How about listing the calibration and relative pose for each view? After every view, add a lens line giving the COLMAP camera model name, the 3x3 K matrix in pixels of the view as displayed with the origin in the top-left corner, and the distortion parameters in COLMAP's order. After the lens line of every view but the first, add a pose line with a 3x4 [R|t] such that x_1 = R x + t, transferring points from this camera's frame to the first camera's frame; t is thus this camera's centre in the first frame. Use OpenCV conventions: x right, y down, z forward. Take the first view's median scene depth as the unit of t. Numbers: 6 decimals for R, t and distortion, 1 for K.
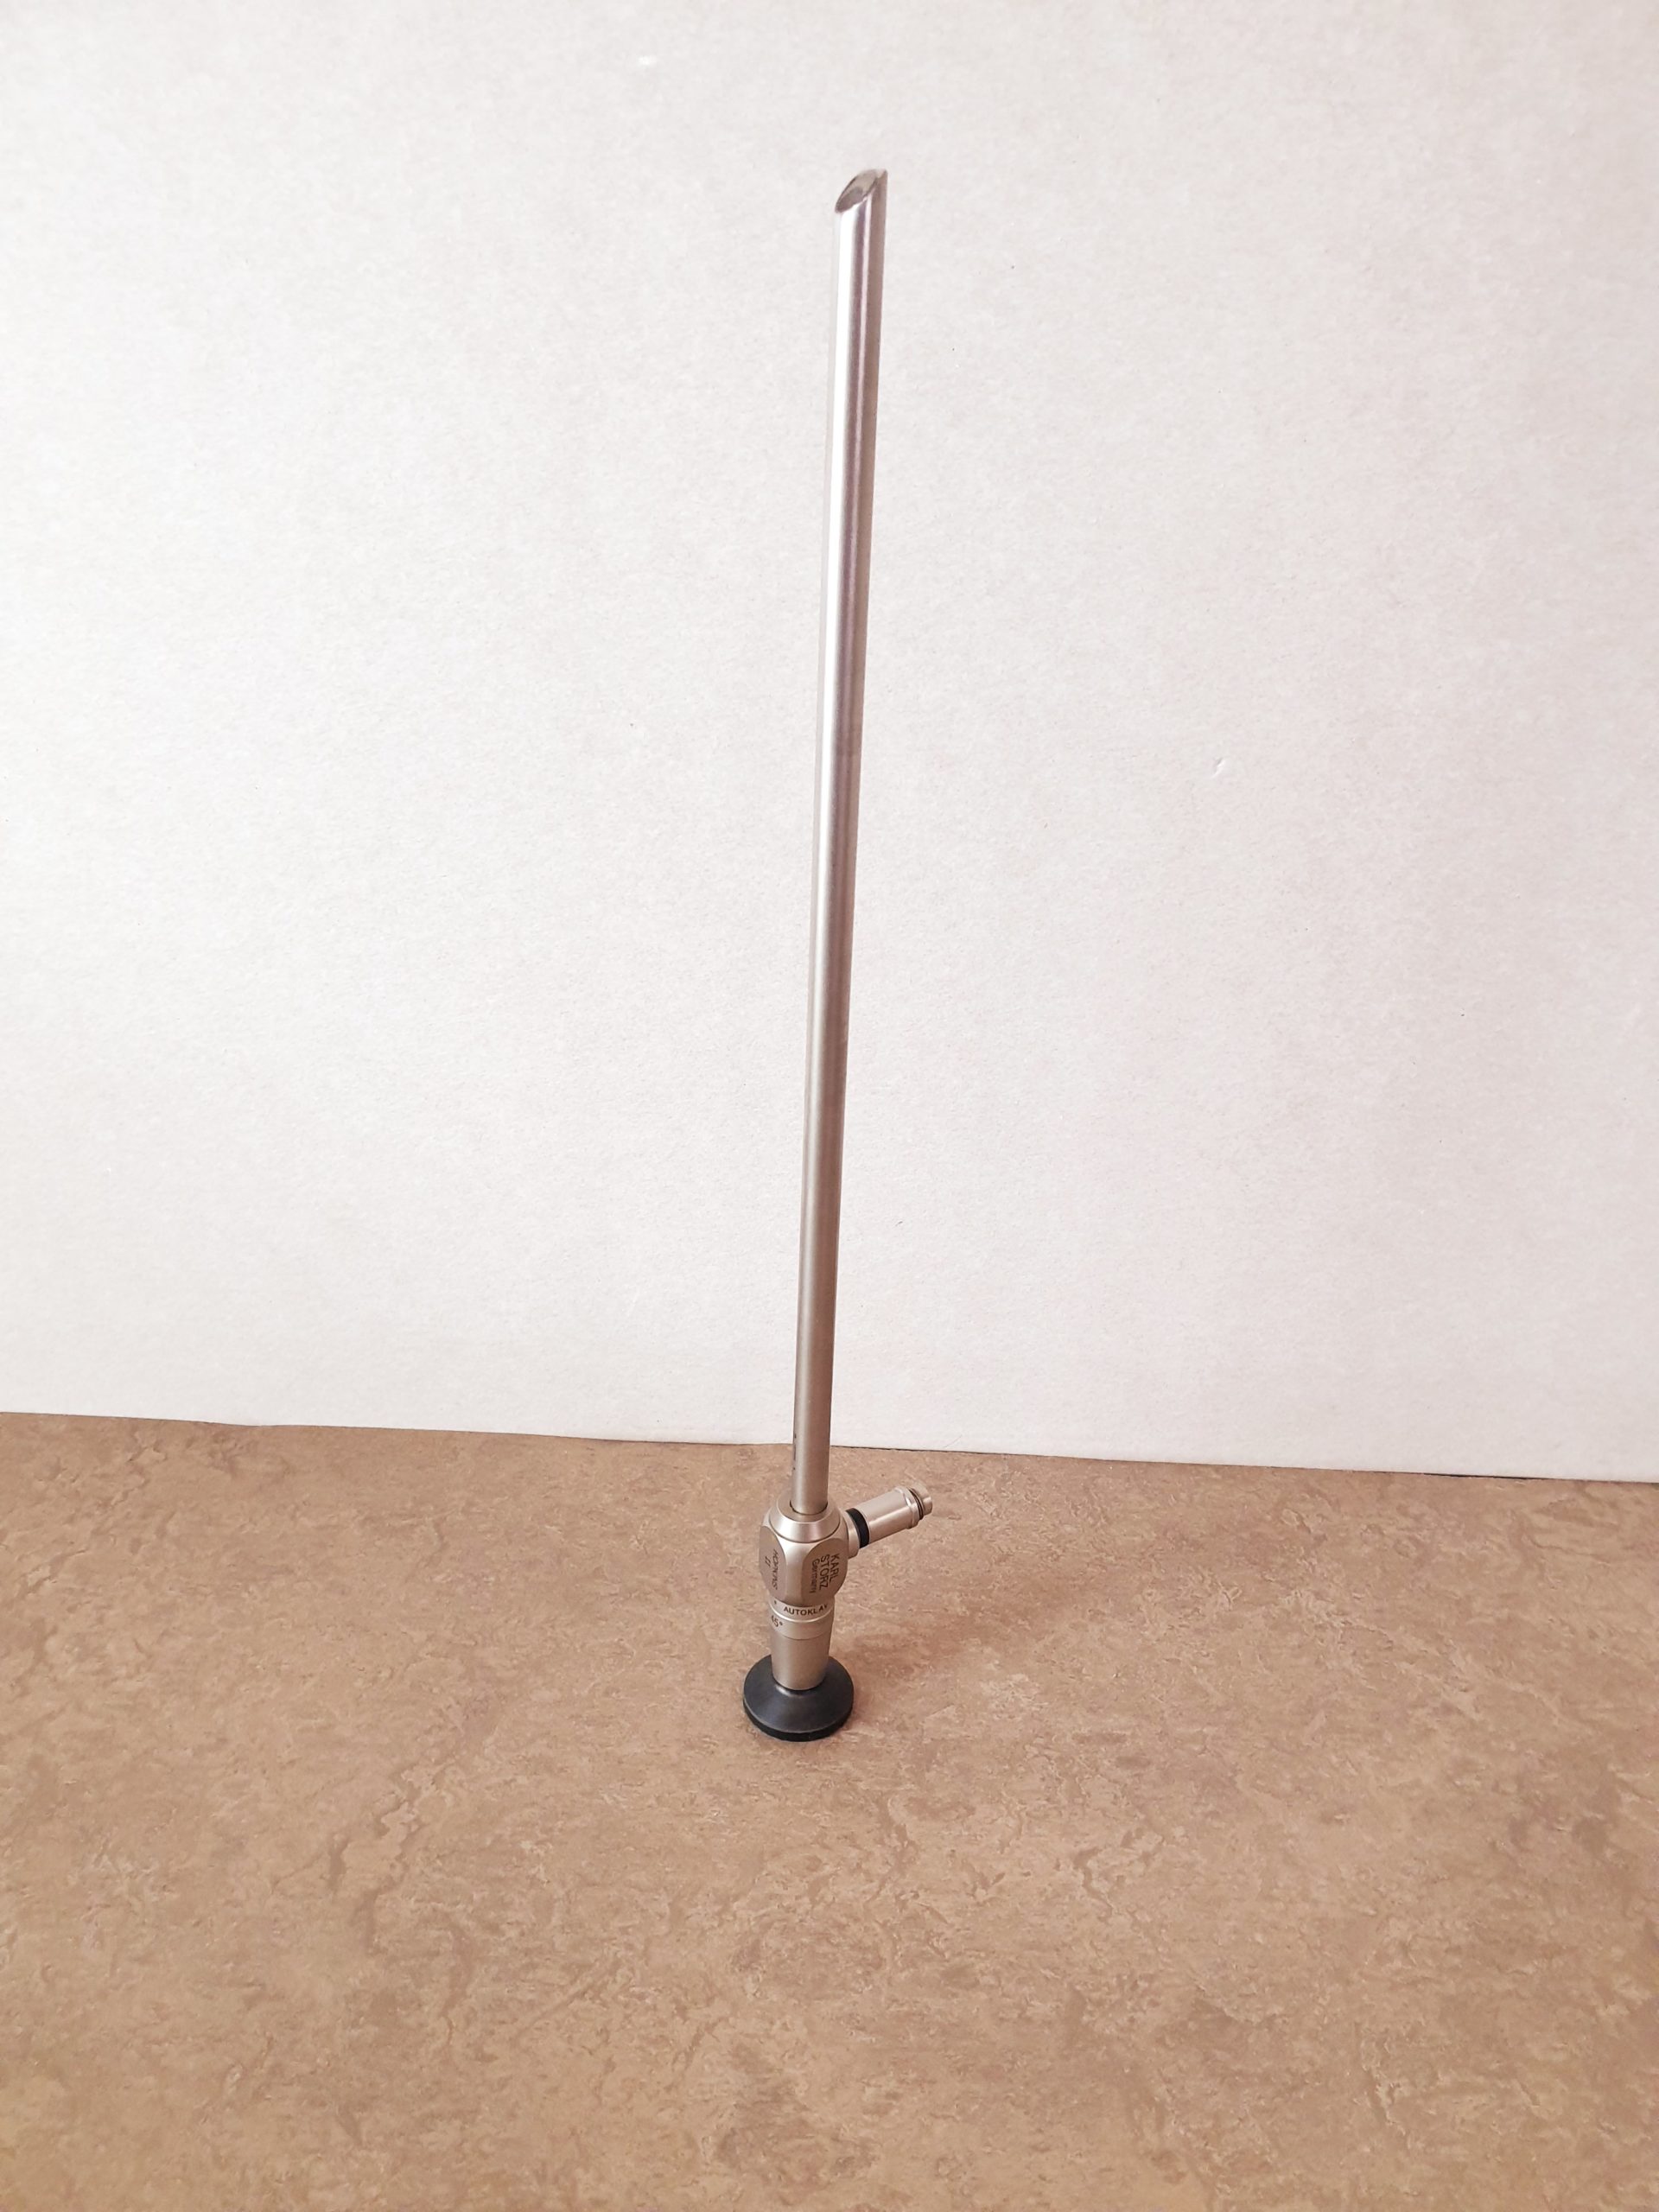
lens RADIAL K [[1811.8, 0, 833.4], [0, 1811.8, 1006.5], [0, 0, 1]] dist [-0.050607, 0.094197]
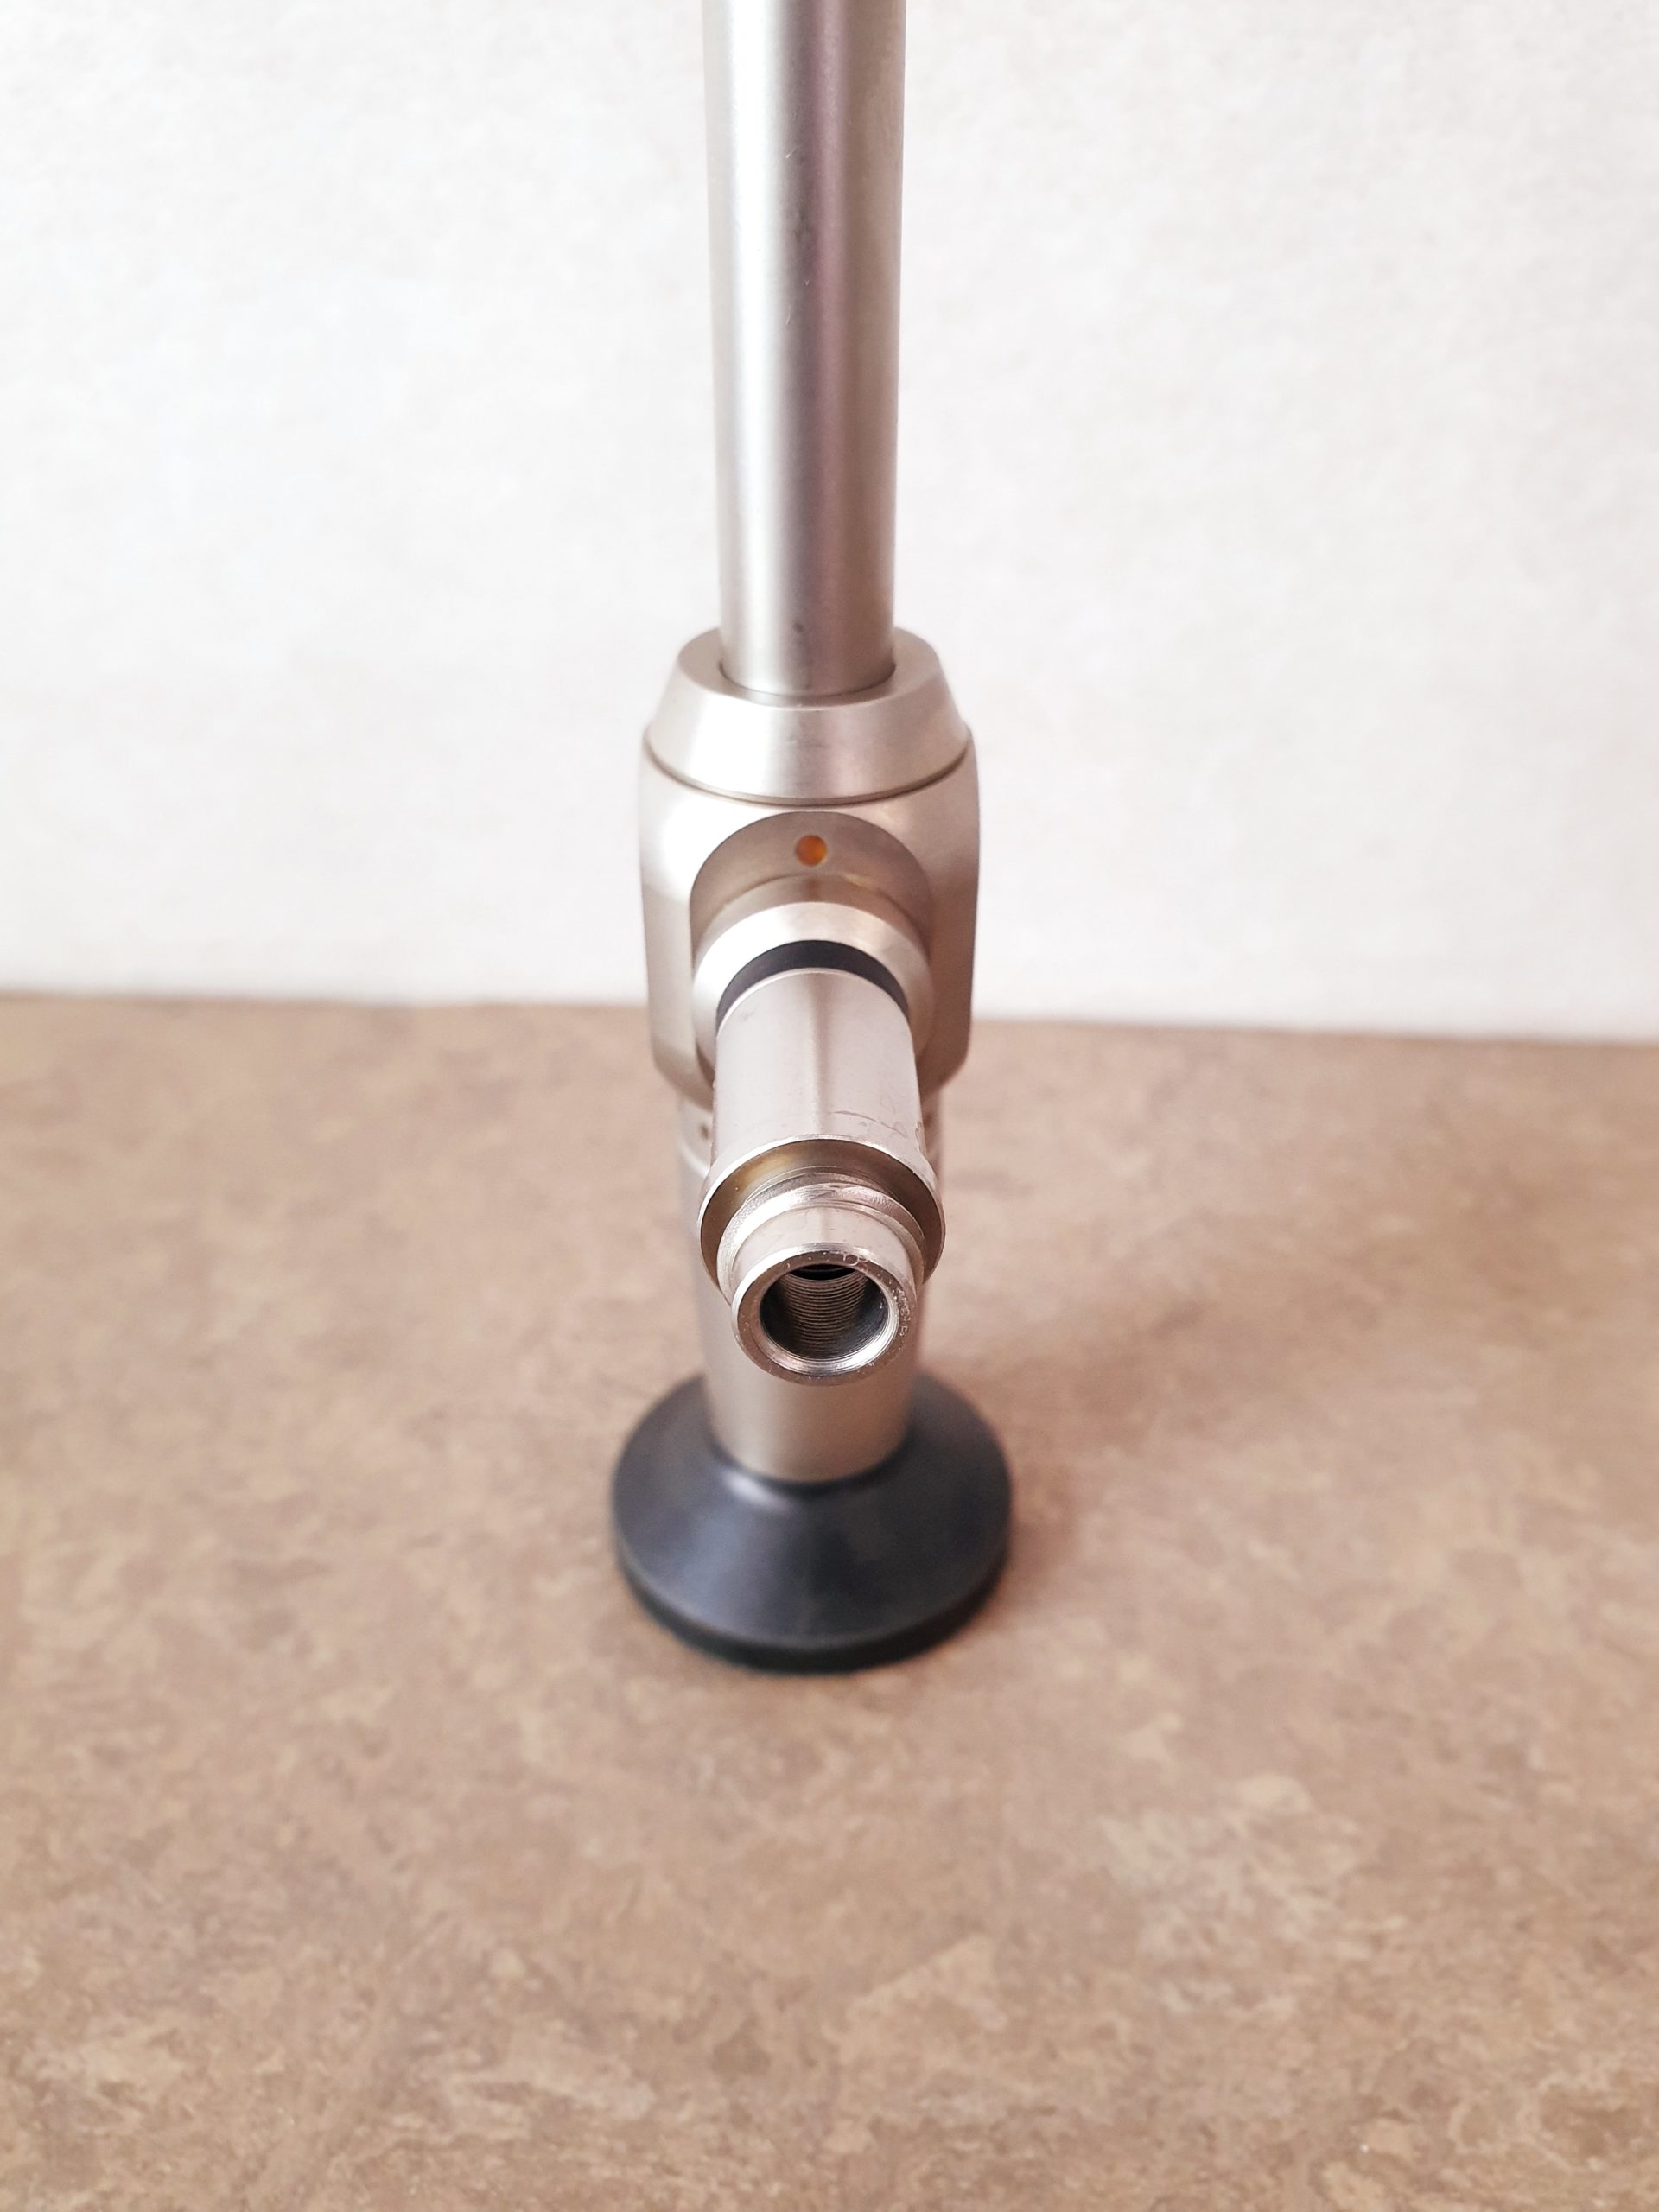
lens RADIAL K [[1931.2, 0, 829.5], [0, 1931.2, 1106.0], [0, 0, 1]] dist [-0.150514, 0.204882]
pose [[0.999134, -0.003301, -0.041467, 0.061496], [0.010177, 0.985953, 0.166711, 0.263659], [0.040334, -0.166988, 0.985134, 0.837741]]
